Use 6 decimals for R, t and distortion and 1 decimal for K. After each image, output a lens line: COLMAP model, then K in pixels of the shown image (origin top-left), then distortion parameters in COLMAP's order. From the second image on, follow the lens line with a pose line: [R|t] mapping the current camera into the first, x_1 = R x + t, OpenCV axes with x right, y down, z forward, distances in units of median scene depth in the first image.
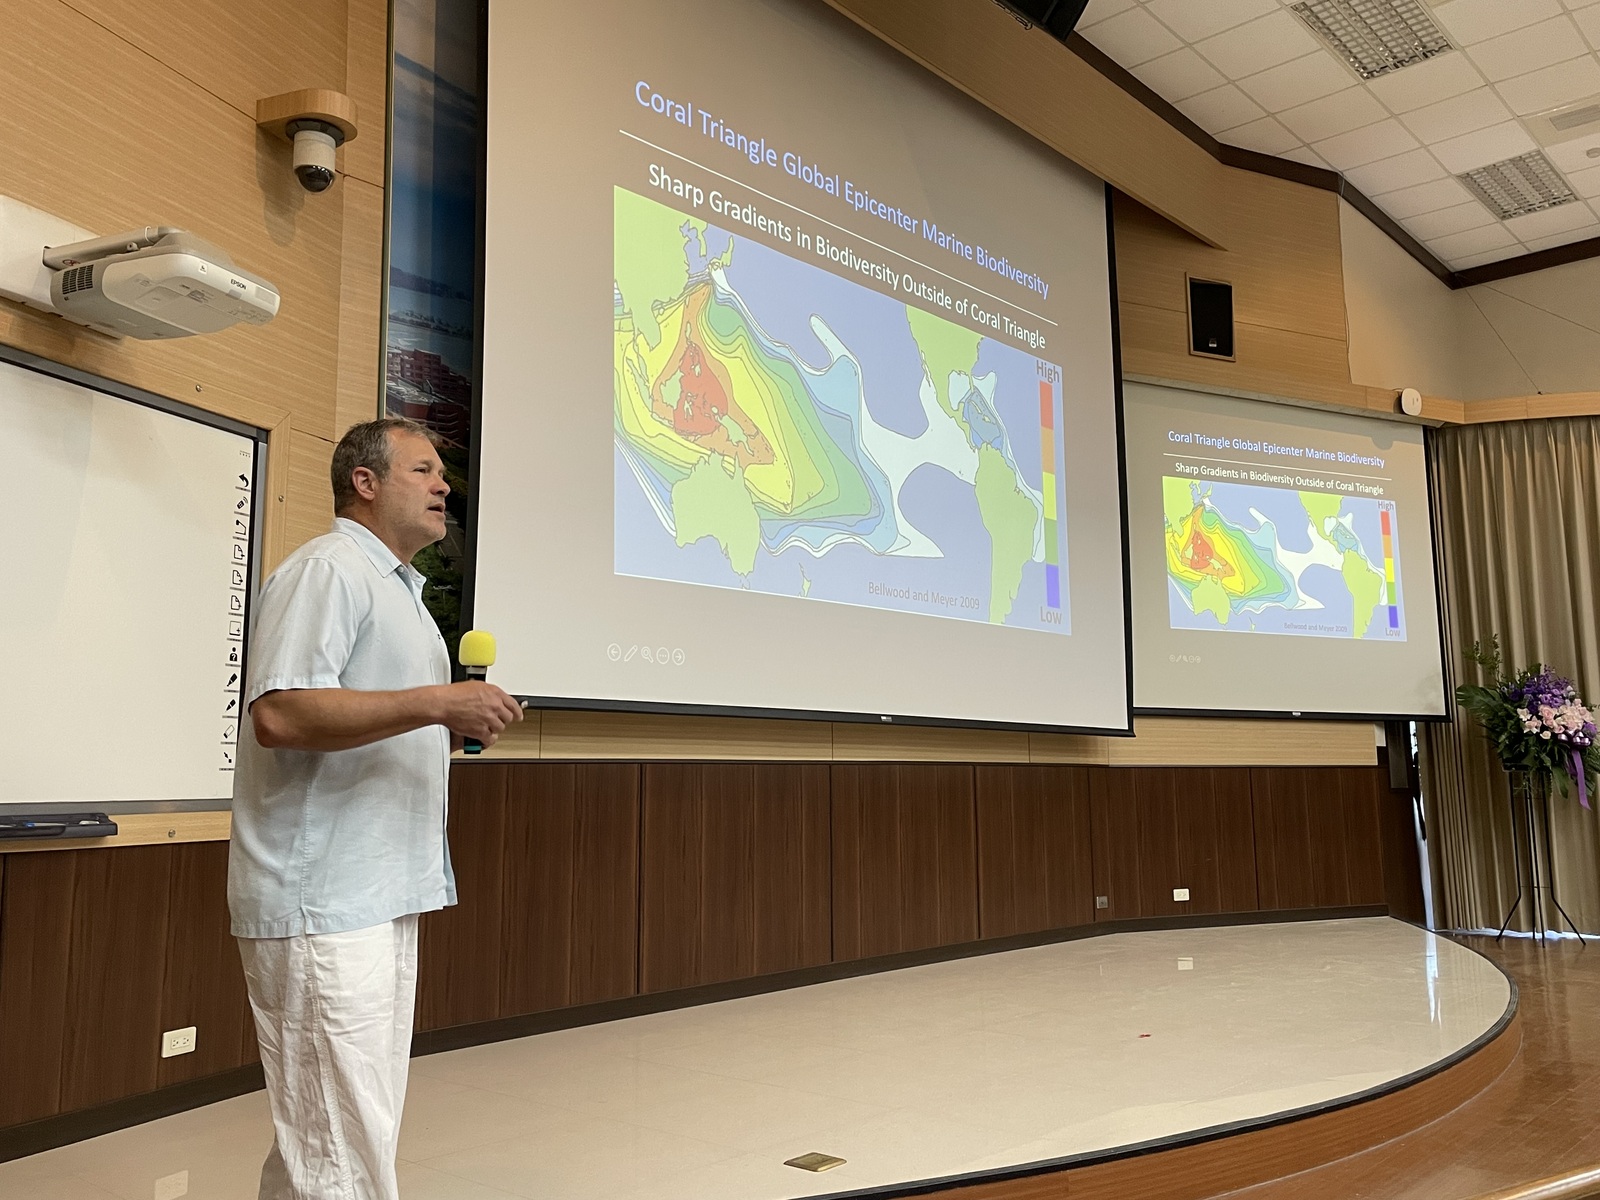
lens RADIAL K [[1350.6, 0, 799.3], [0, 1350.6, 581.6], [0, 0, 1]] dist [0.026064, -0.005276]
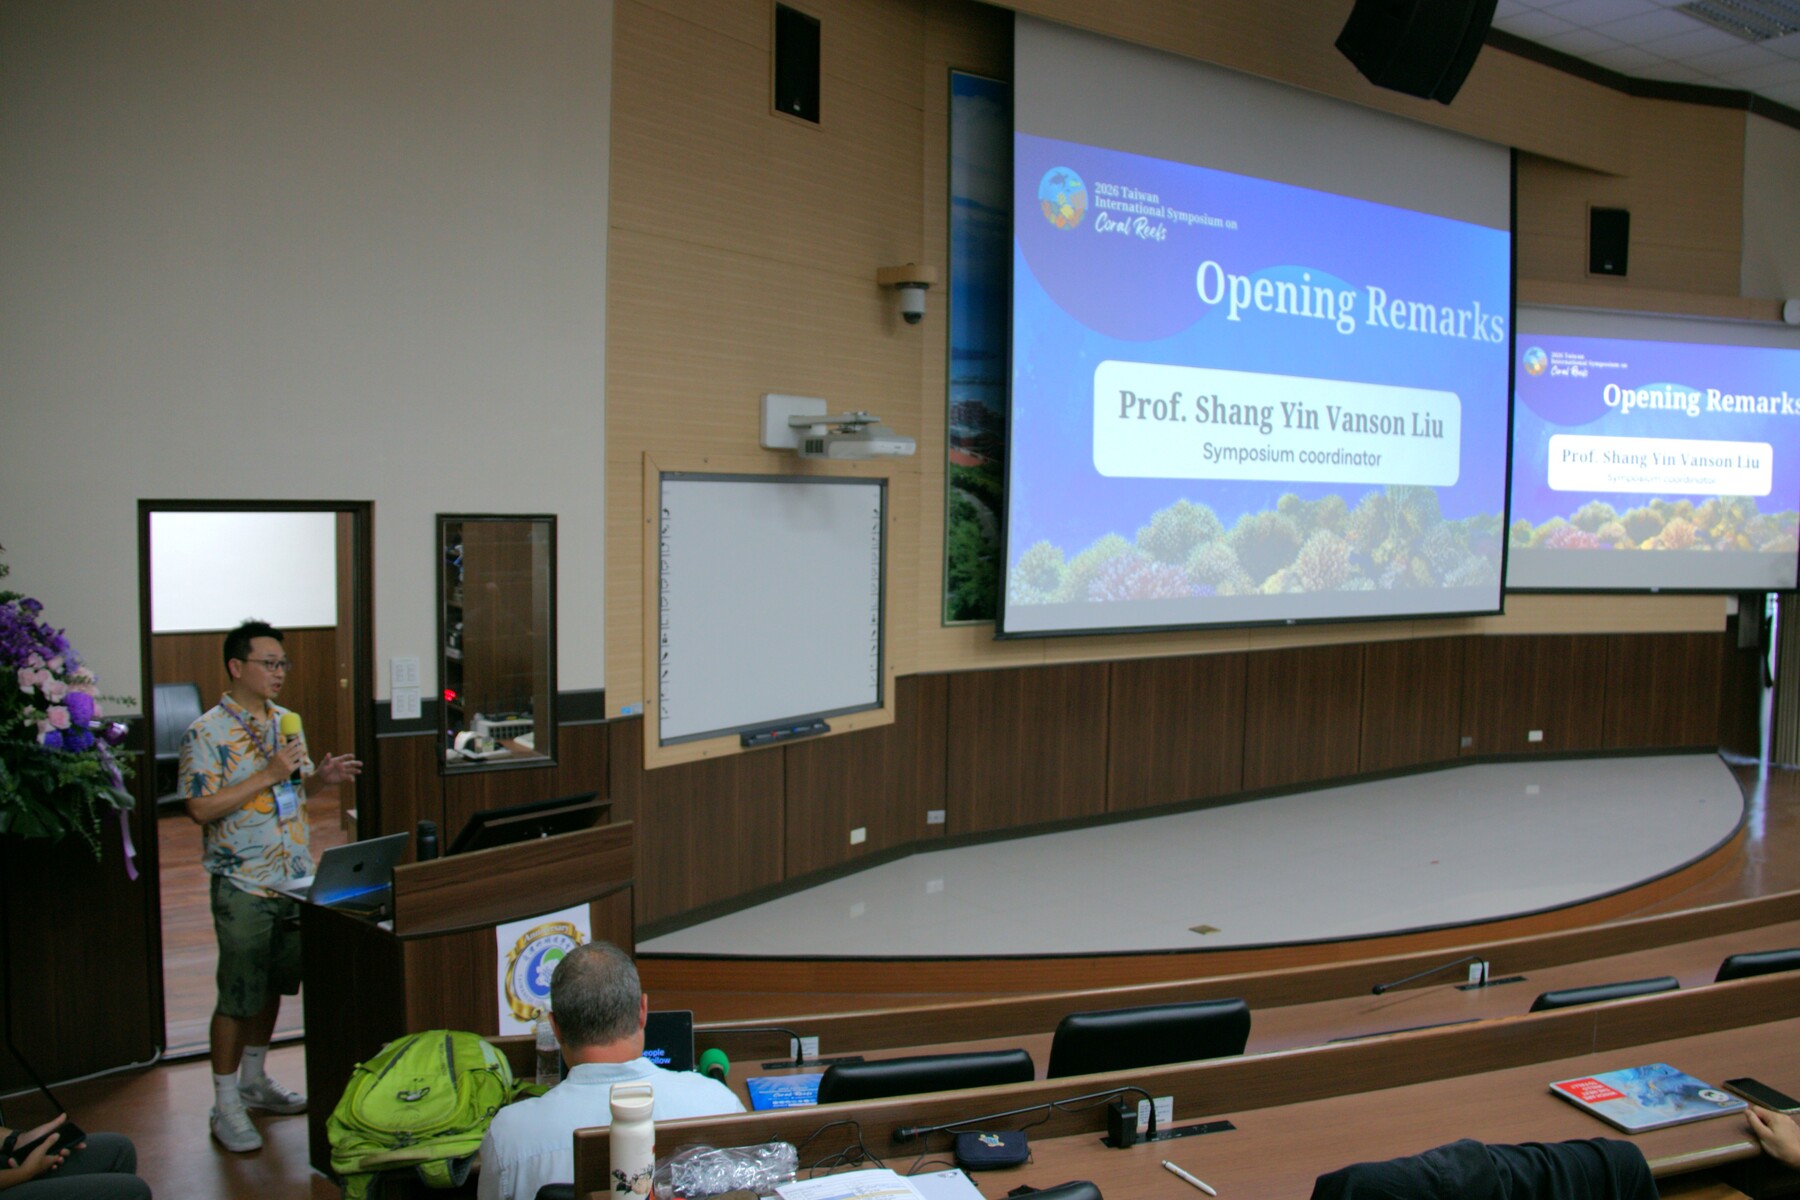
lens RADIAL K [[1531.3, 0, 900.0], [0, 1531.3, 600.0], [0, 0, 1]] dist [-0.182457, 0.121776]
pose [[0.972217, 0.040394, -0.230569, 0.040592], [0.010728, 0.976274, 0.216271, -0.300912], [0.233835, -0.212736, 0.948717, -0.625582]]
